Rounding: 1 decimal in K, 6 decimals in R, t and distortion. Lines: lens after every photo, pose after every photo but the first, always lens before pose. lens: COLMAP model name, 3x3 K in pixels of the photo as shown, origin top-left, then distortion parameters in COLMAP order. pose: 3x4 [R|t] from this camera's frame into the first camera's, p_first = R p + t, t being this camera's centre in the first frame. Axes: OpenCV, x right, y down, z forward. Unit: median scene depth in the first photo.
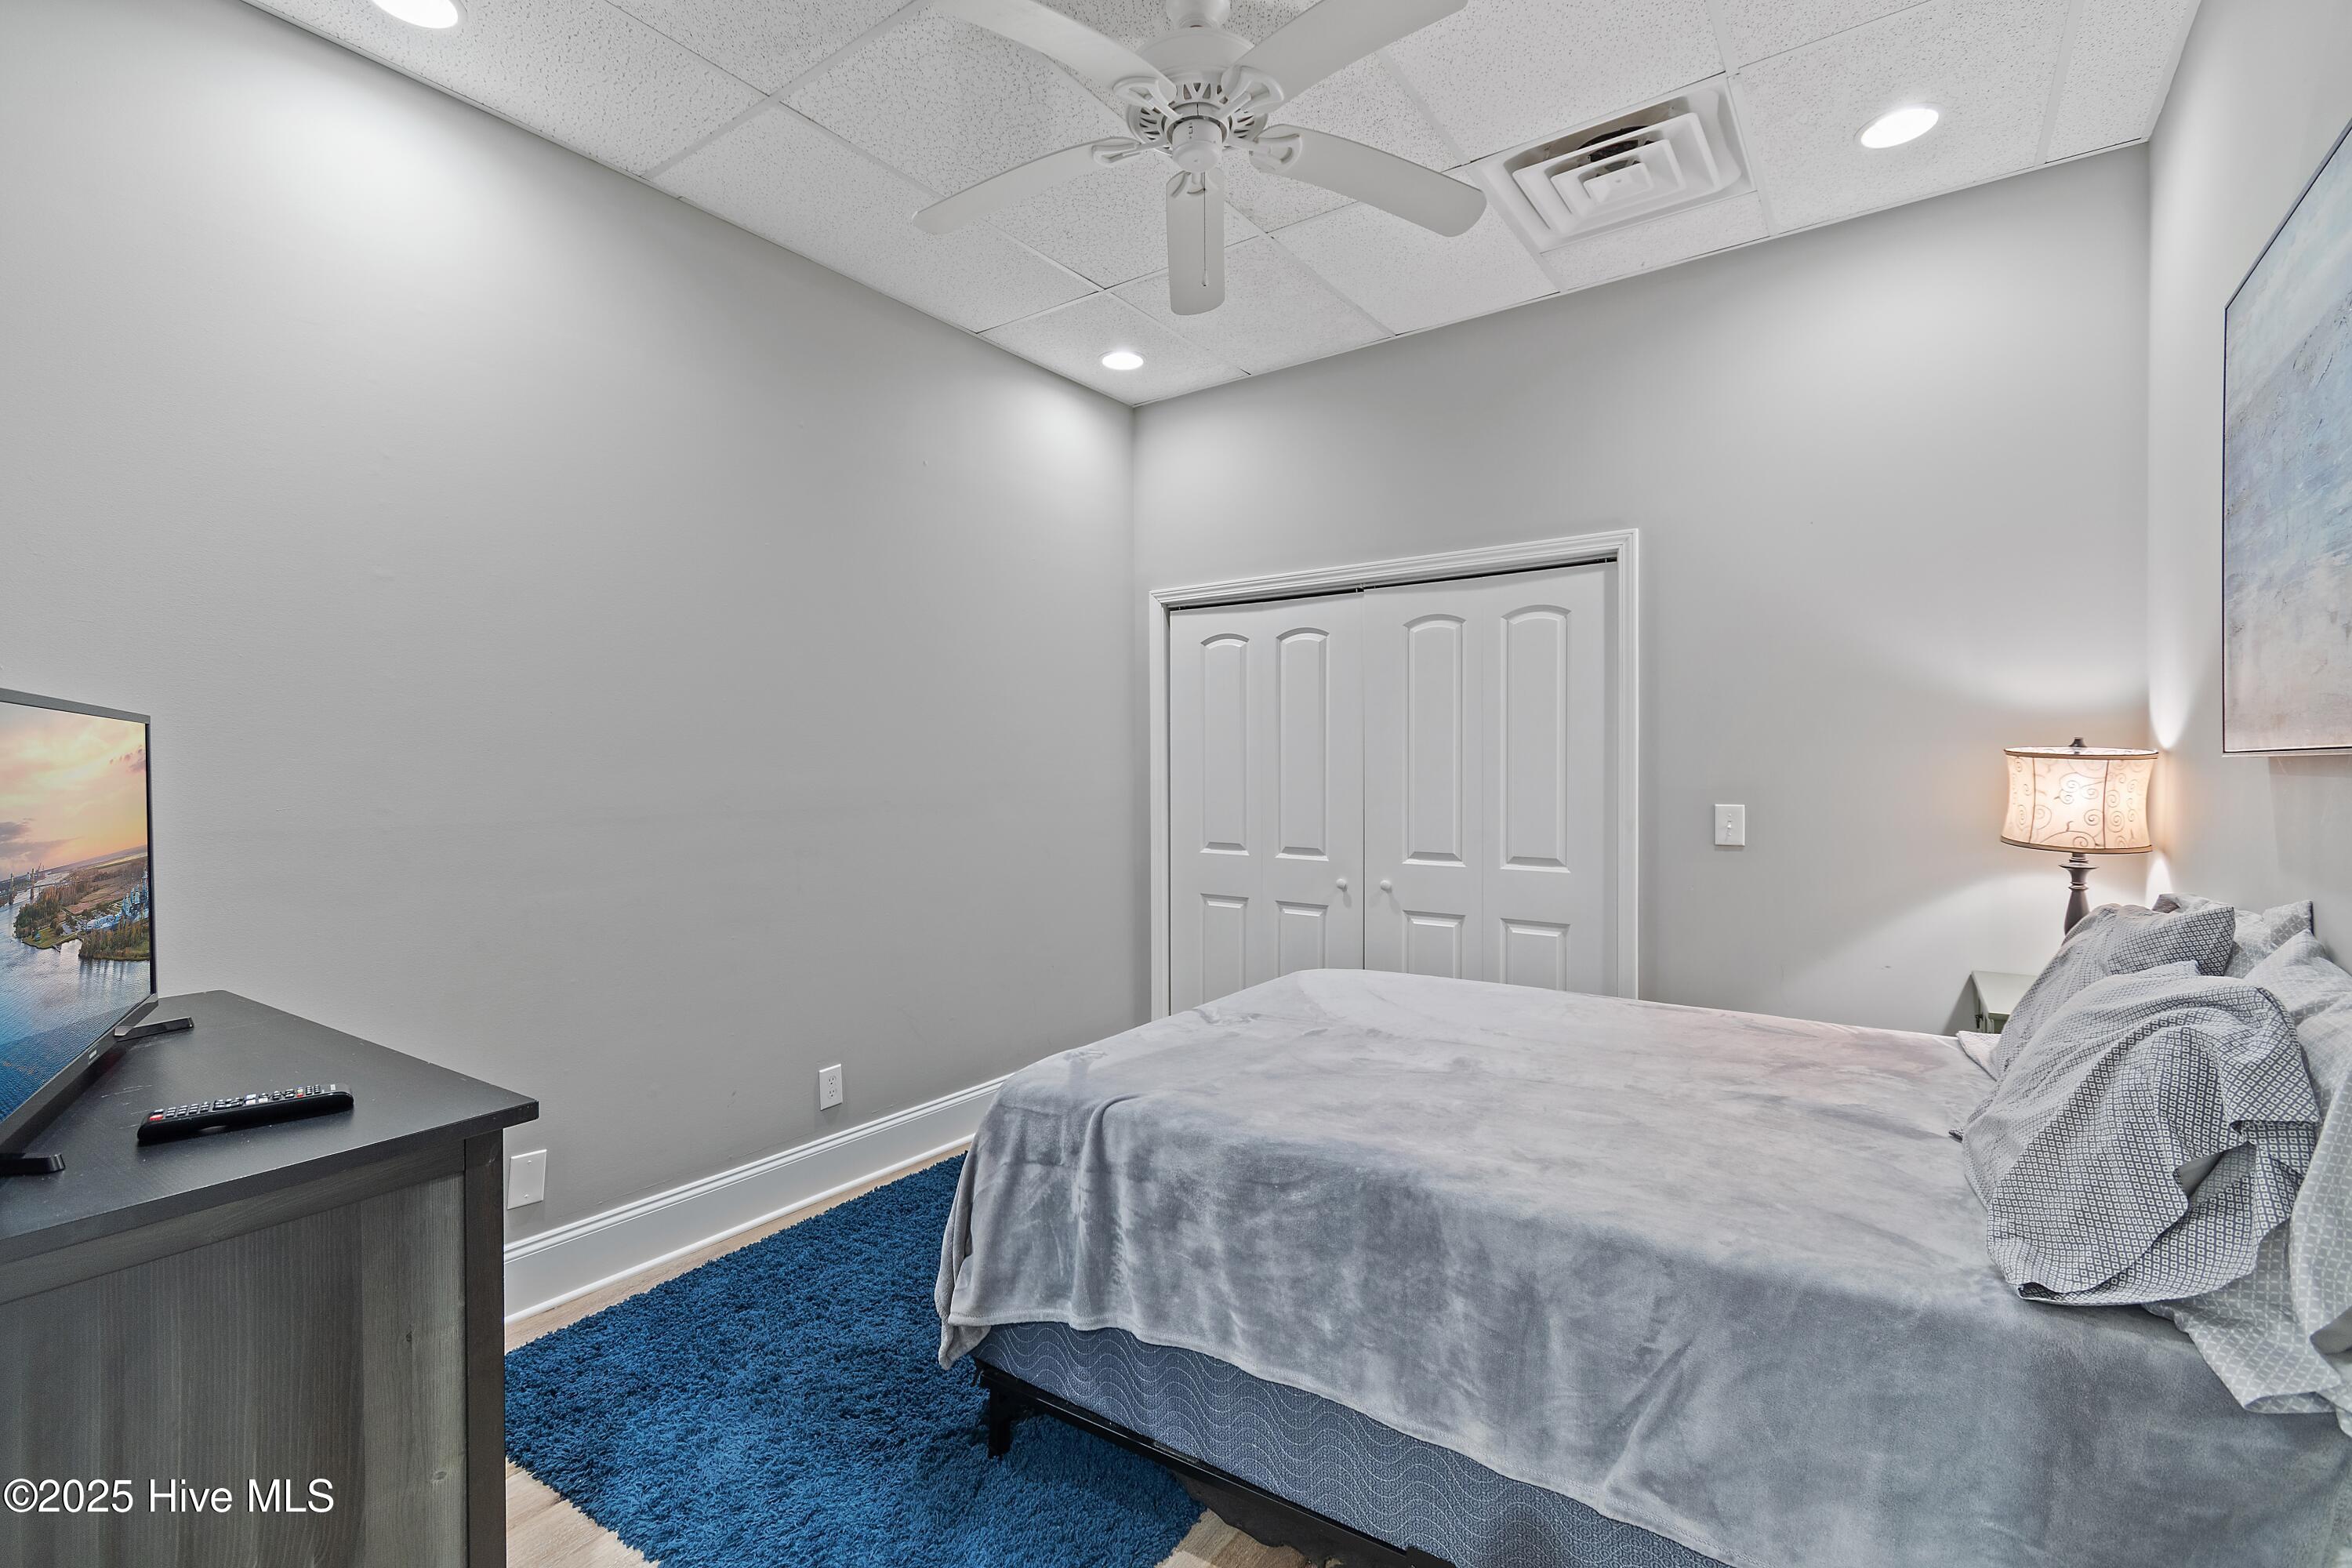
lens RADIAL K [[1040.3, 0, 1187.1], [0, 1040.3, 789.0], [0, 0, 1]] dist [0.004431, 0.000771]
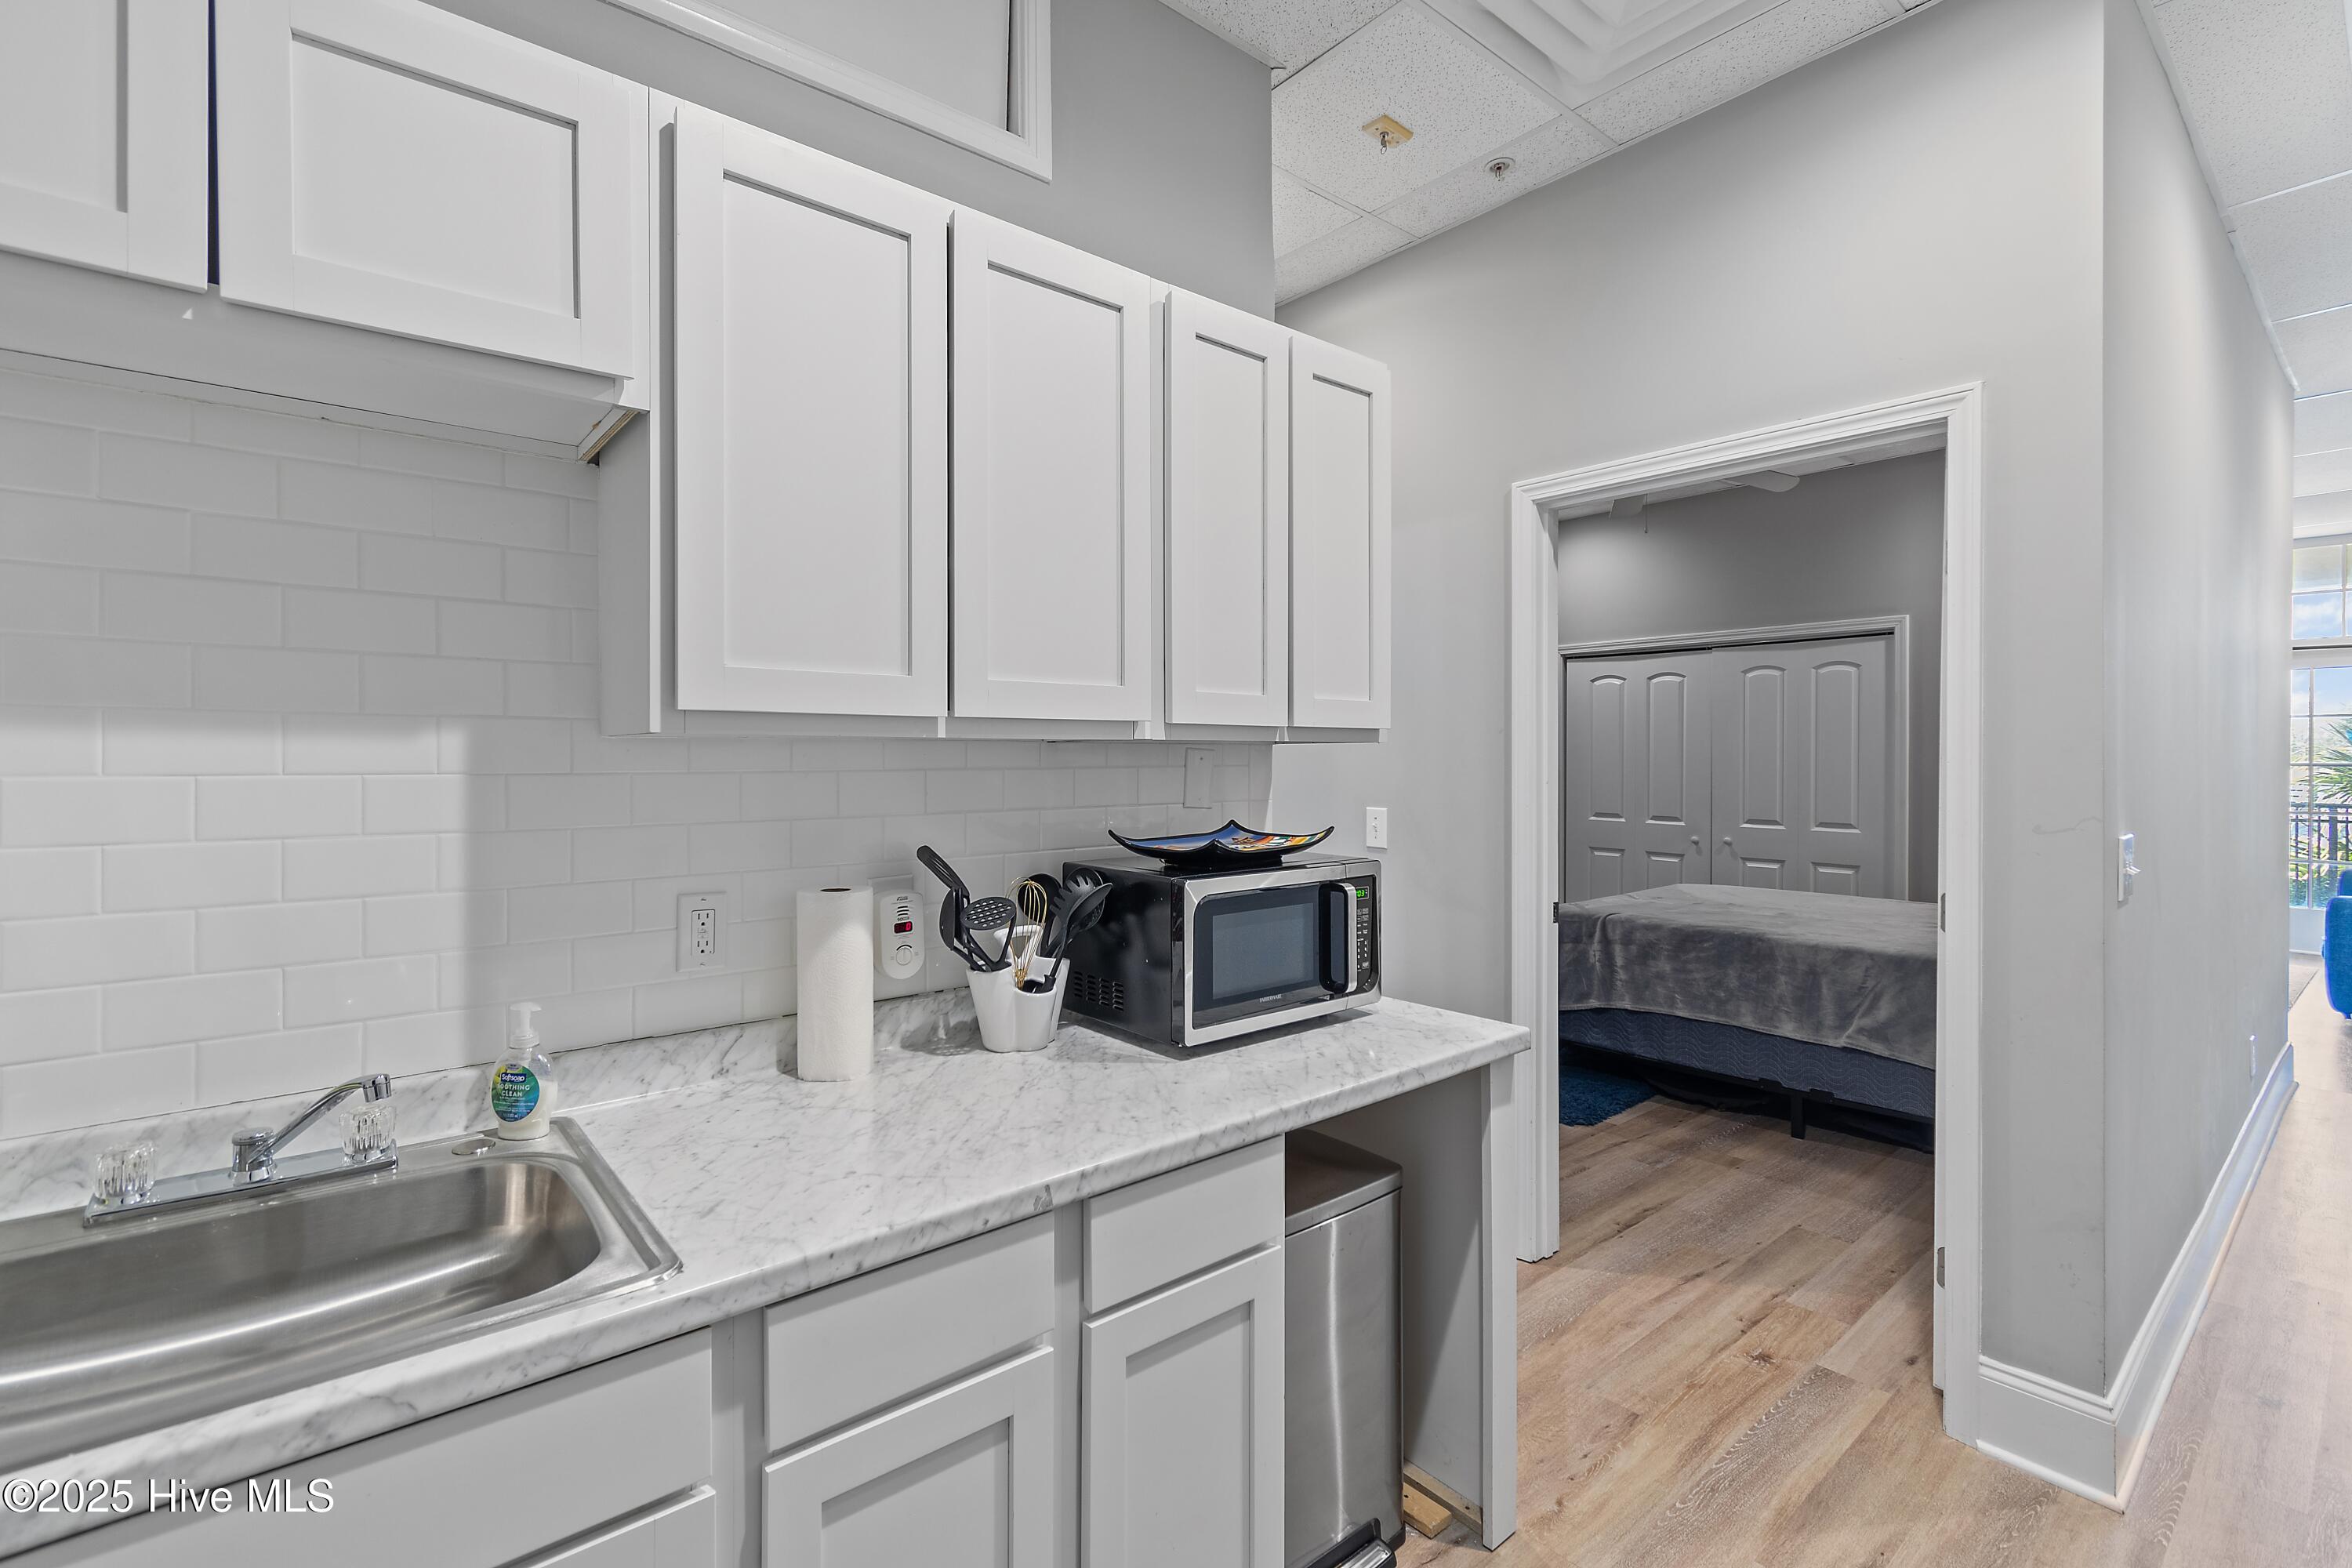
lens RADIAL K [[1040.3, 0, 1175.8], [0, 1040.3, 763.0], [0, 0, 1]] dist [0.004431, 0.000771]
pose [[0.964329, 0.006781, -0.264619, -0.405050], [-0.010909, 0.999841, -0.014131, 0.017264], [0.264481, 0.016513, 0.964249, -1.507483]]
